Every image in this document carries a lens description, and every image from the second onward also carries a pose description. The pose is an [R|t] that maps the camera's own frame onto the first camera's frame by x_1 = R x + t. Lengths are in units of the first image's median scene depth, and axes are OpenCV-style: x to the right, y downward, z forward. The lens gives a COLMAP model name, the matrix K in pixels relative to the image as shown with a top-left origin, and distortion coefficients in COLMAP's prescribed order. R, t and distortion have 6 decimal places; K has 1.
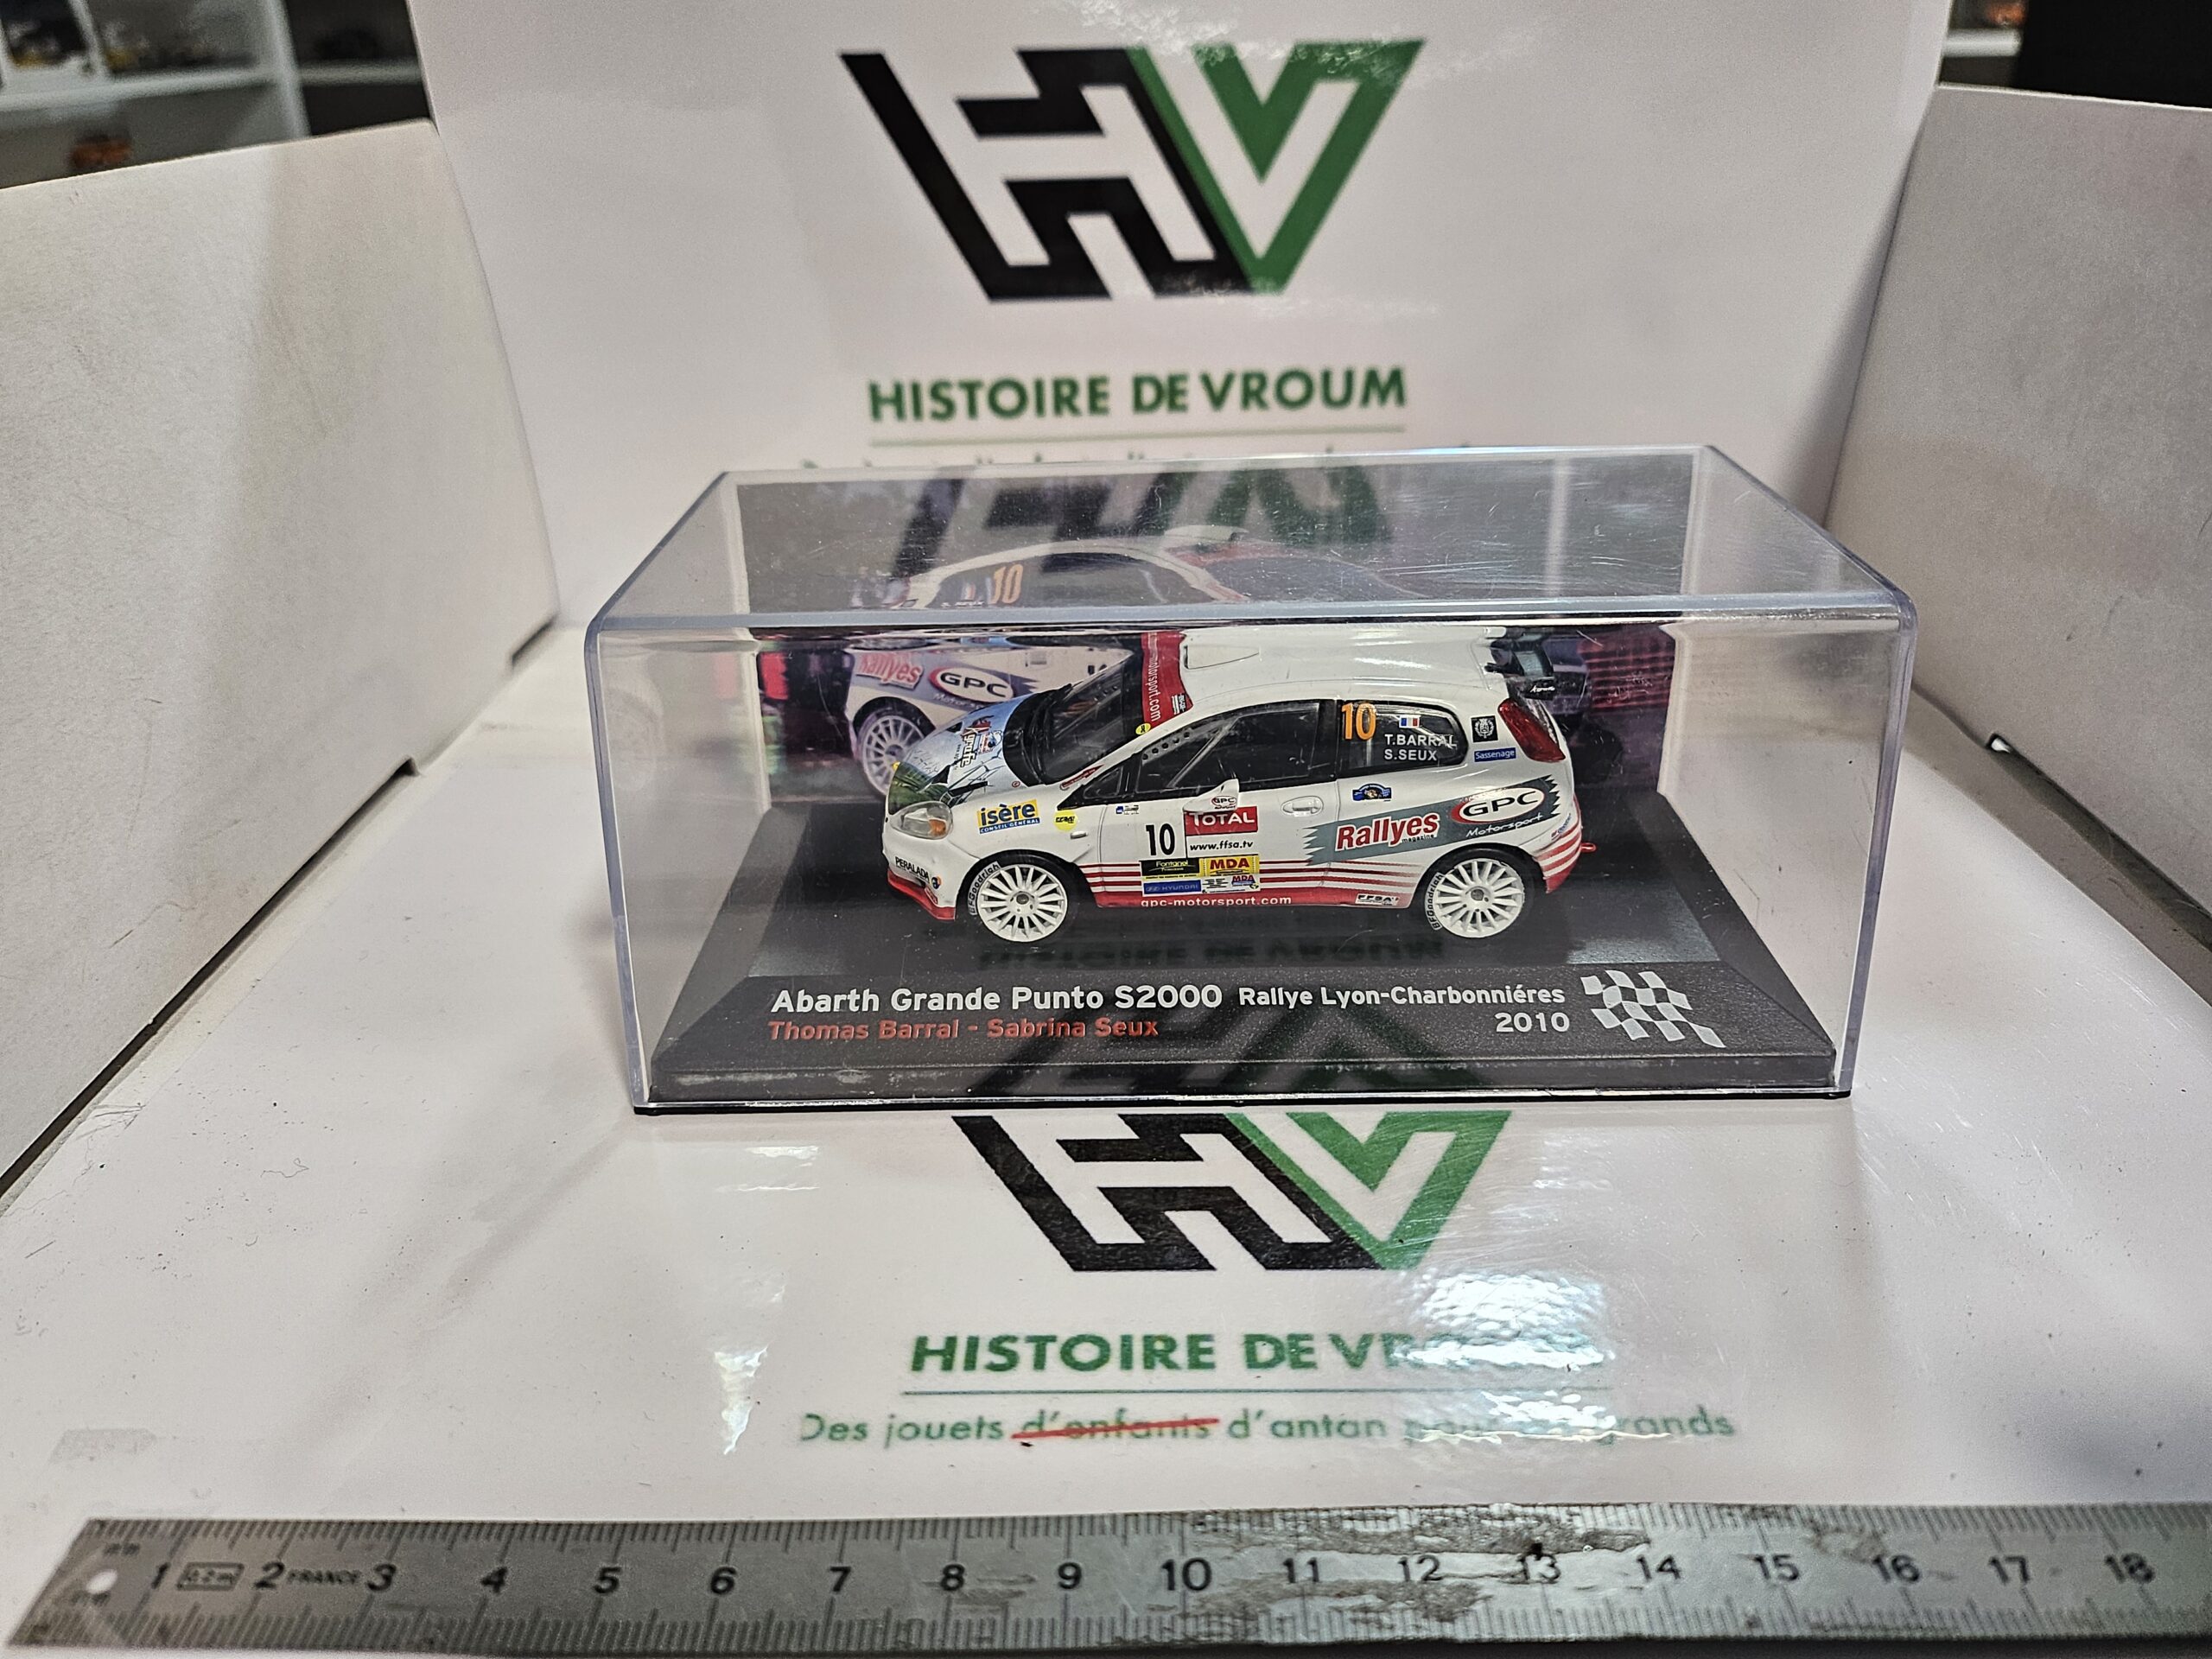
lens RADIAL K [[1635.8, 0, 1089.9], [0, 1635.8, 817.3], [0, 0, 1]] dist [0.008369, -0.005537]
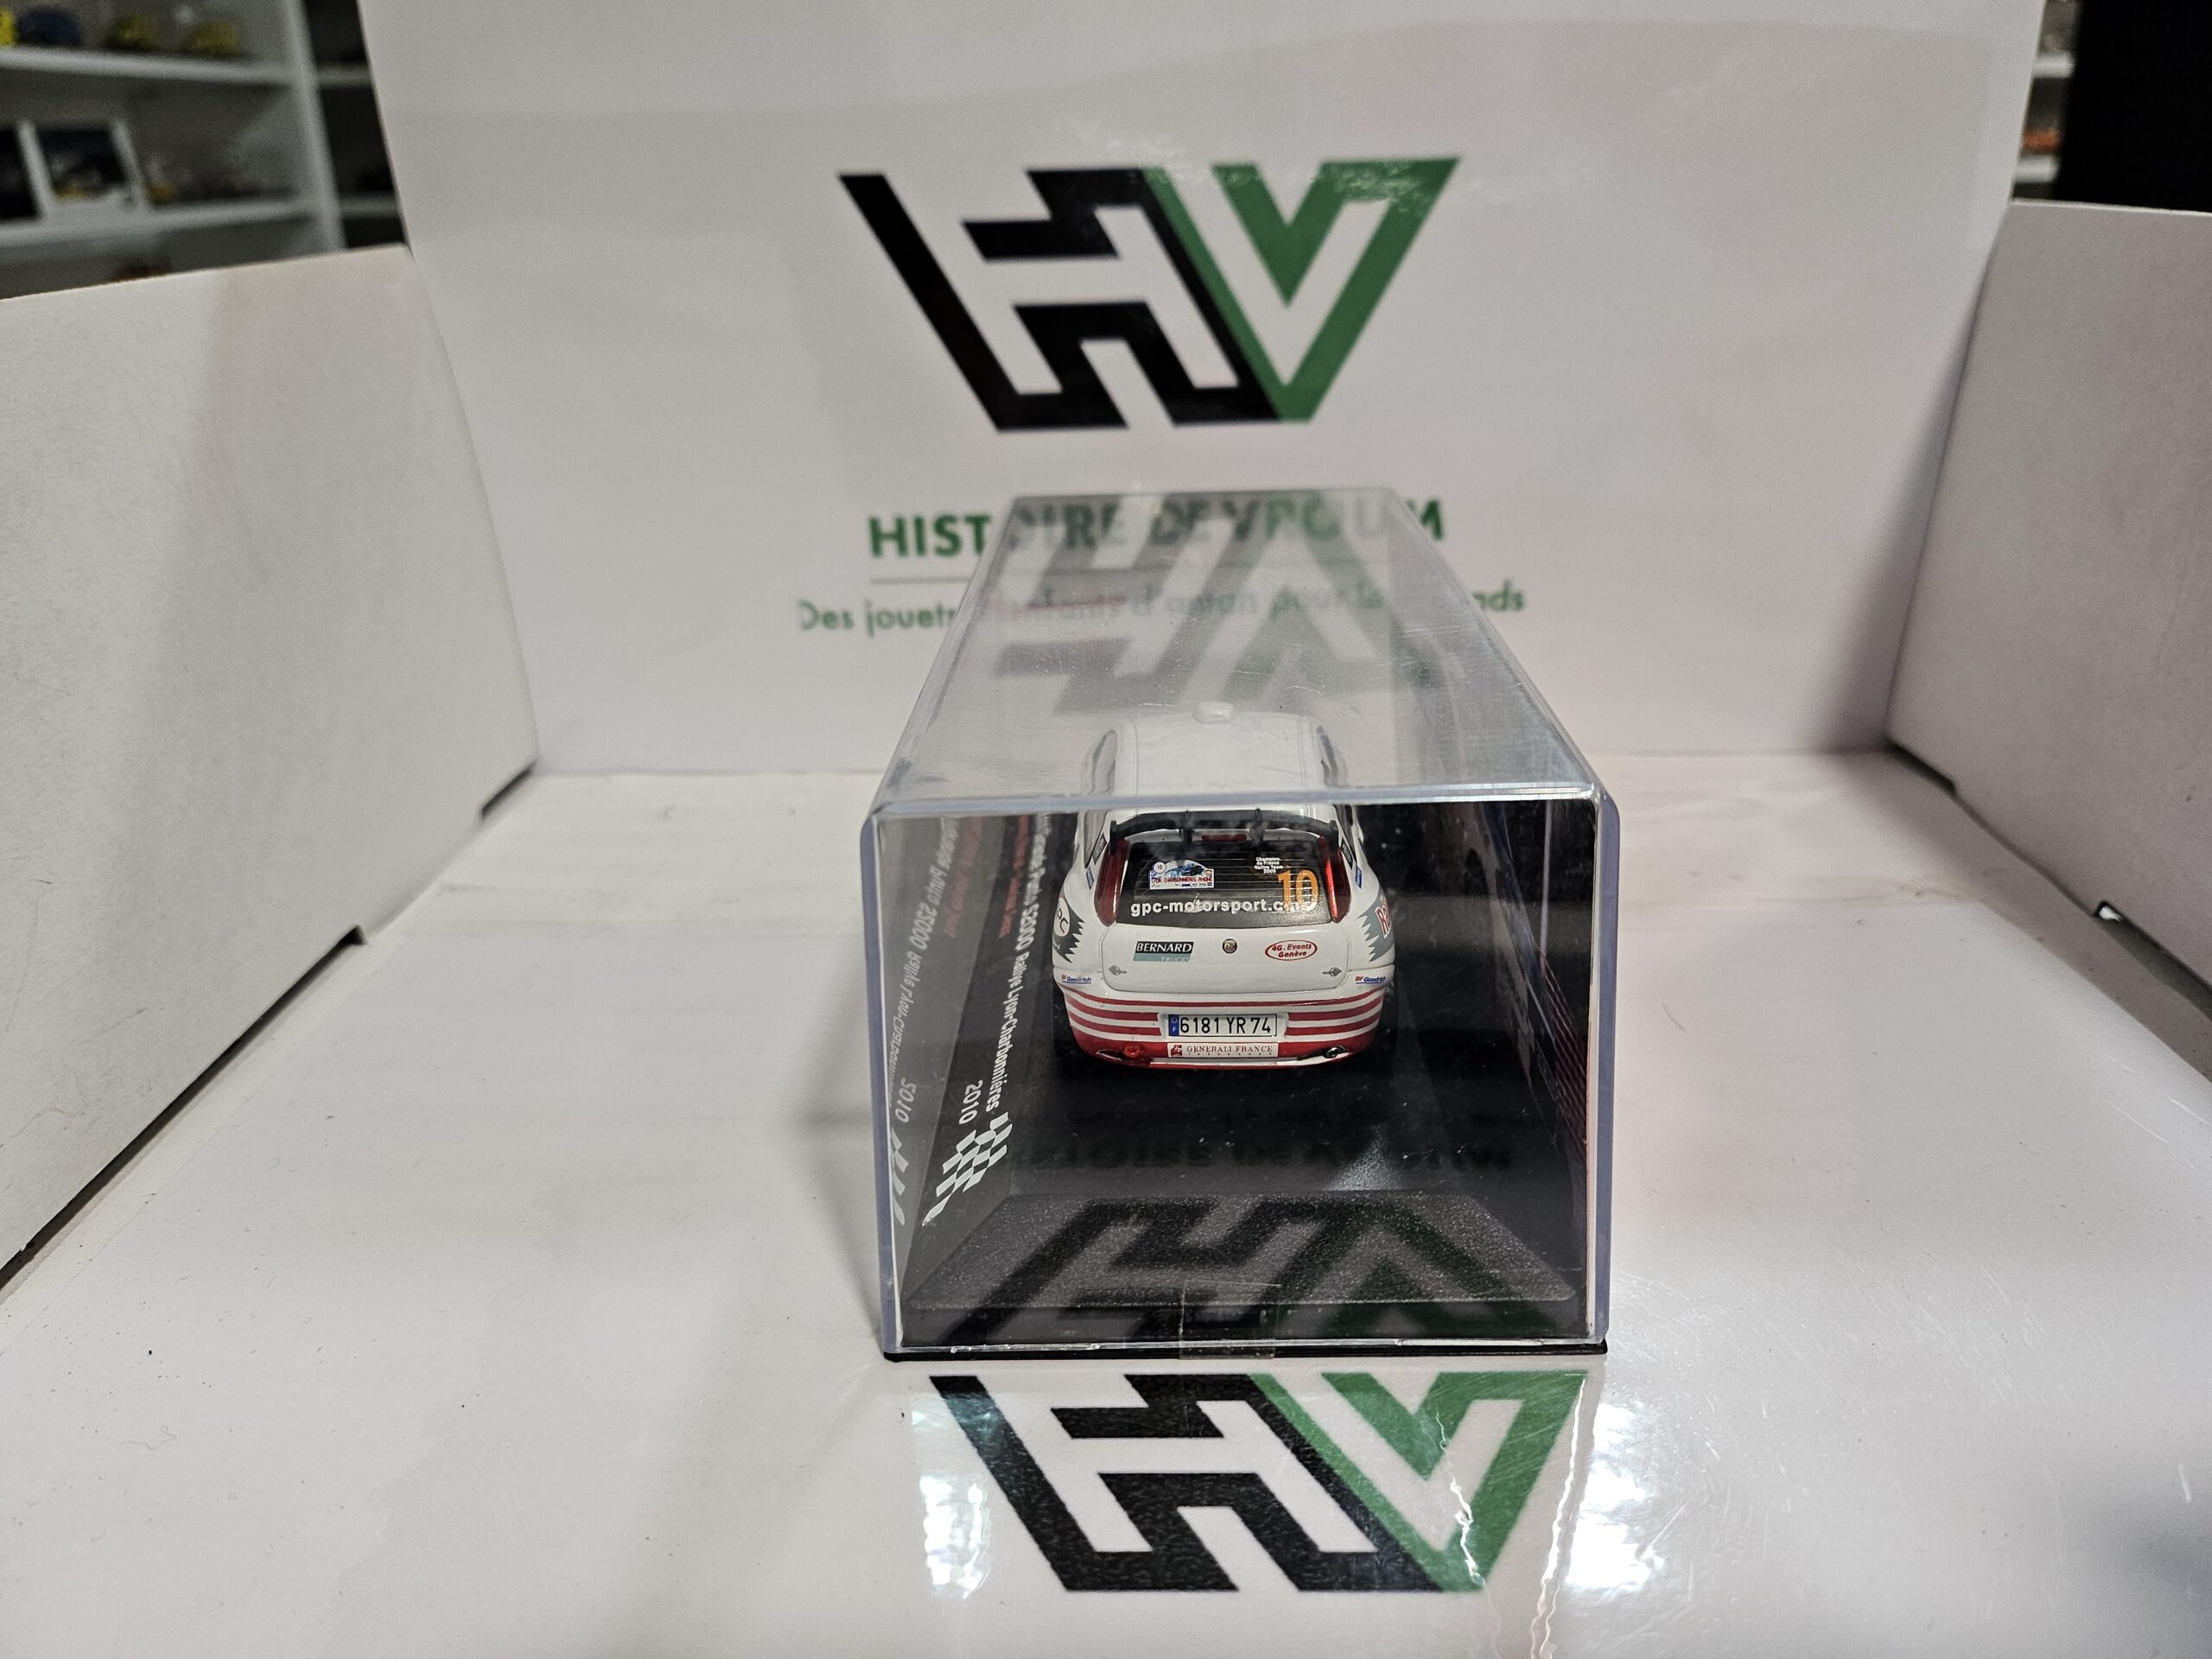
lens RADIAL K [[1639.0, 0, 1106.0], [0, 1639.0, 829.5], [0, 0, 1]] dist [0.005149, -0.000663]
pose [[0.999957, -0.000239, -0.009266, 0.012257], [-0.000333, 0.998093, -0.061728, -0.038804], [0.009263, 0.061729, 0.998050, 0.101015]]
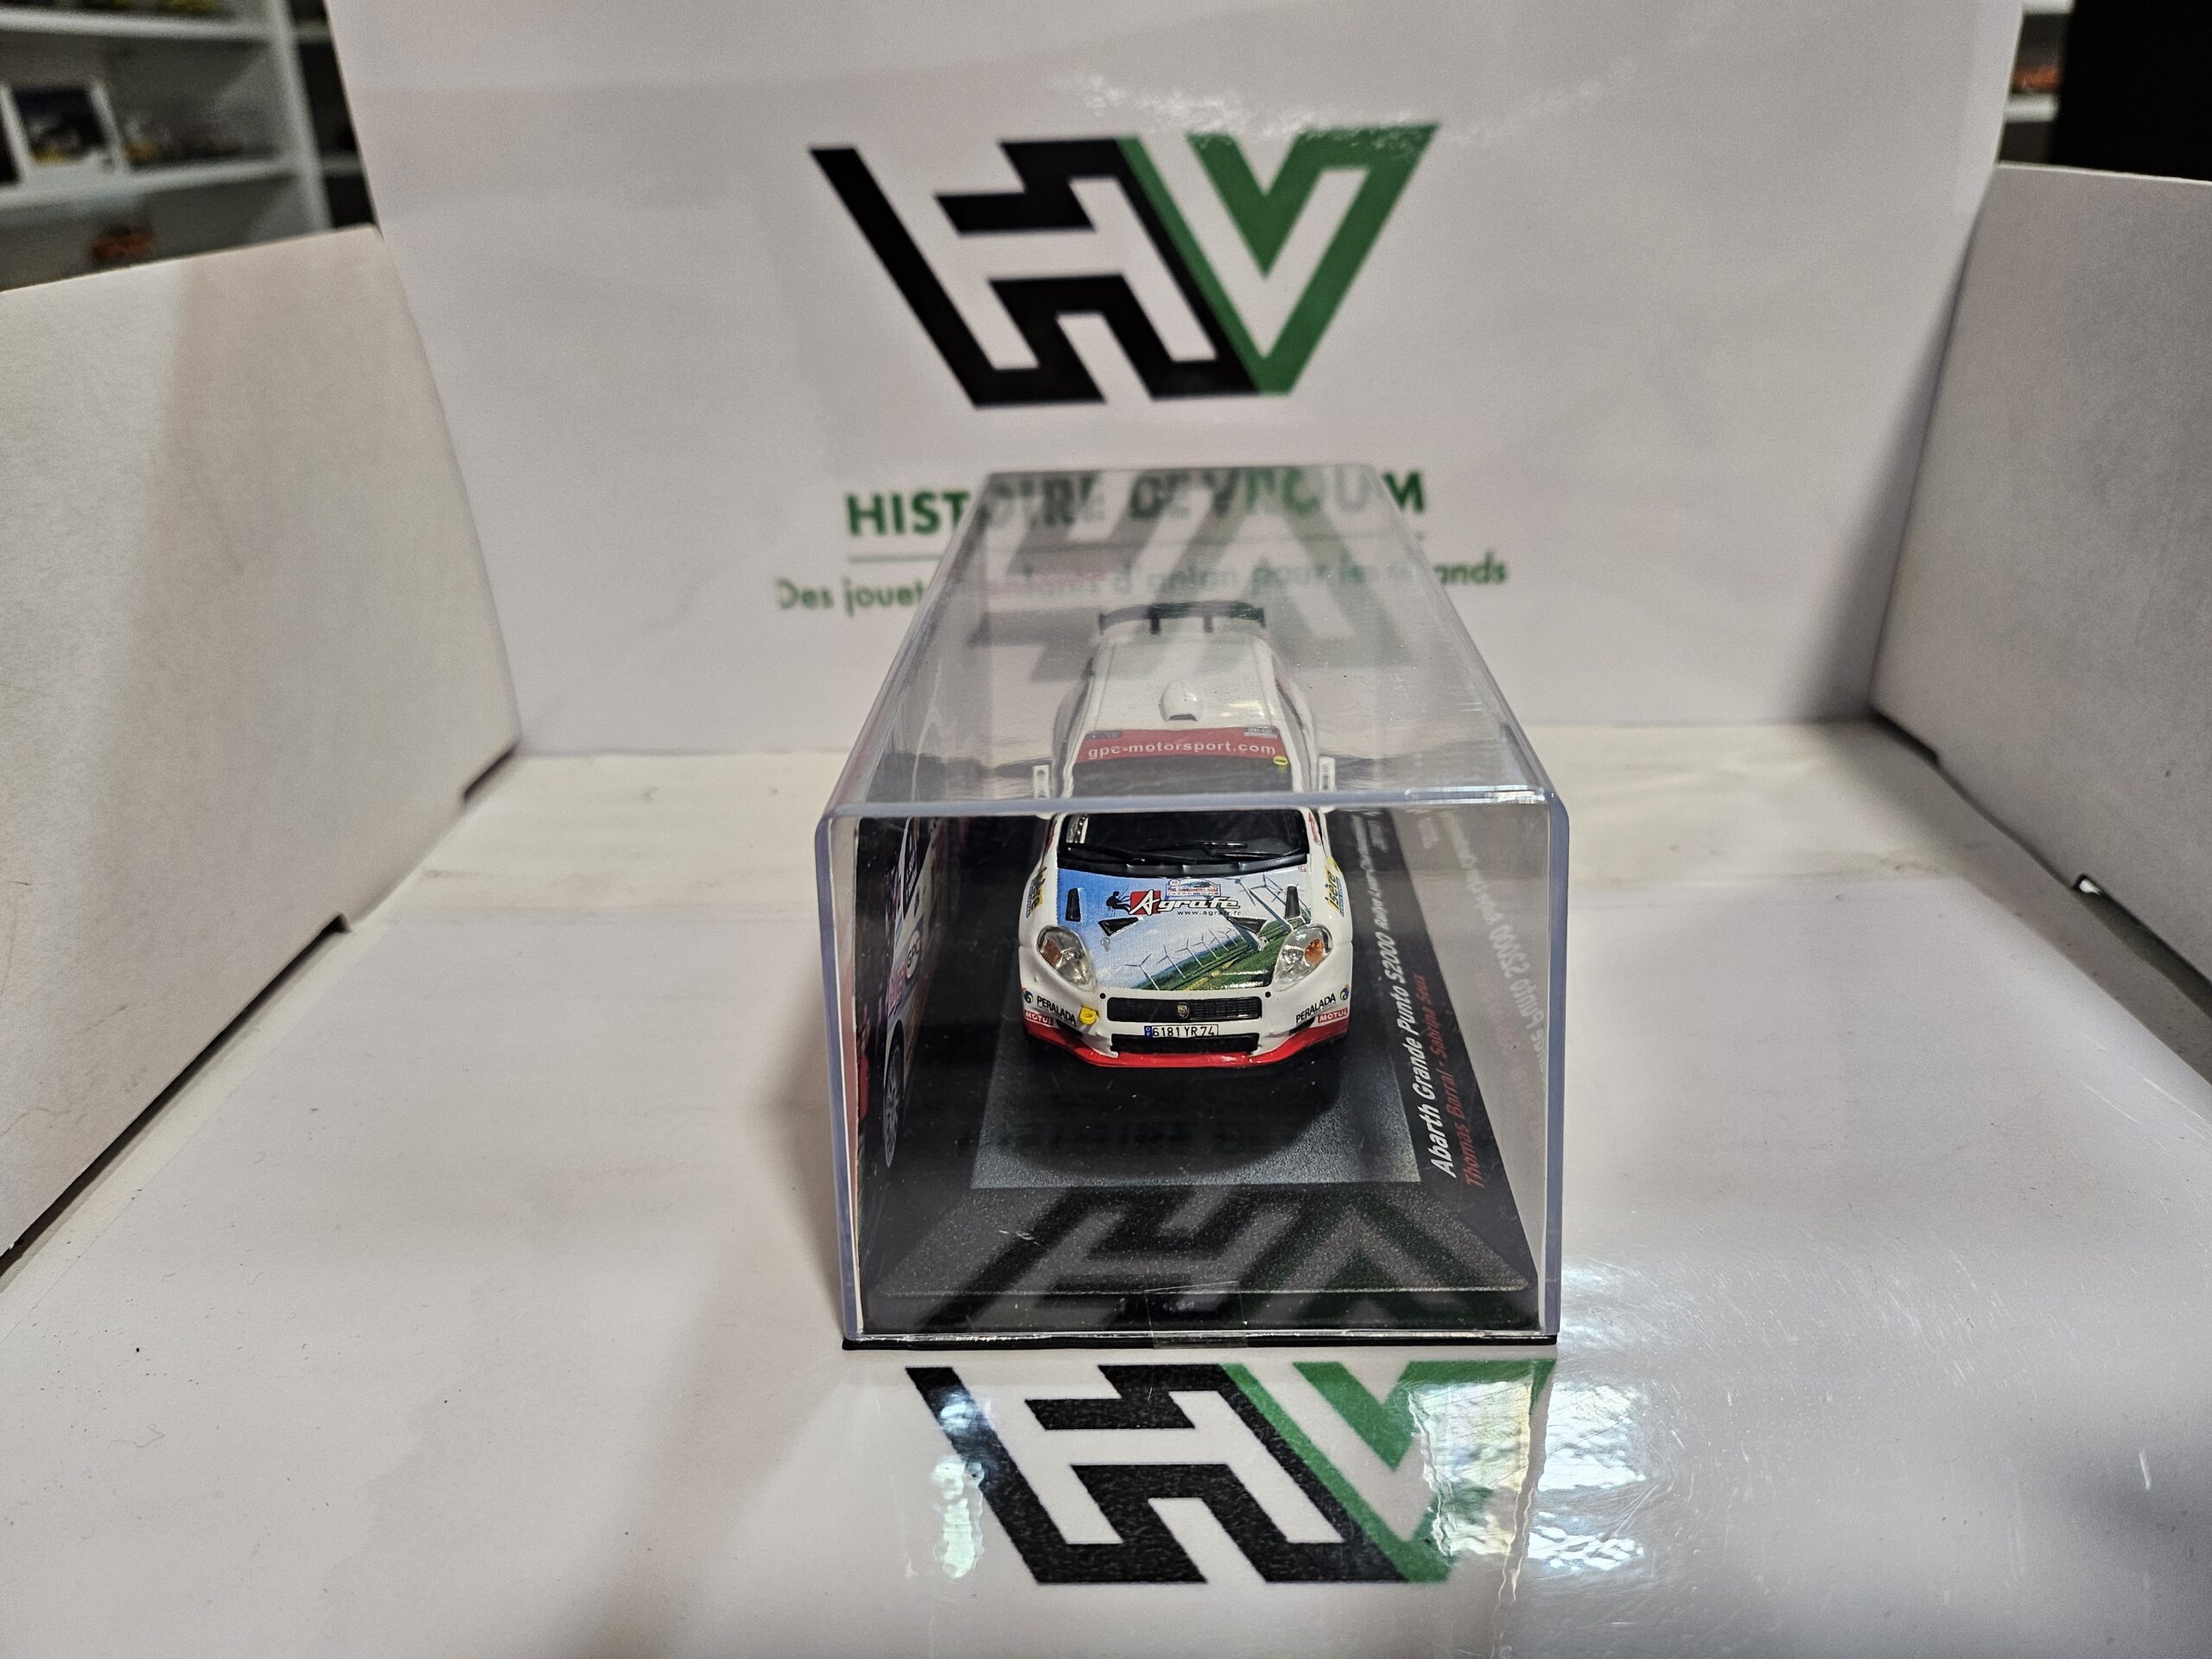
lens RADIAL K [[1639.8, 0, 1096.3], [0, 1639.8, 835.9], [0, 0, 1]] dist [0.002640, -0.000081]
pose [[0.999858, -0.009231, -0.014075, 0.024460], [0.008807, 0.999514, -0.029907, -0.056449], [0.014344, 0.029779, 0.999454, 0.099577]]
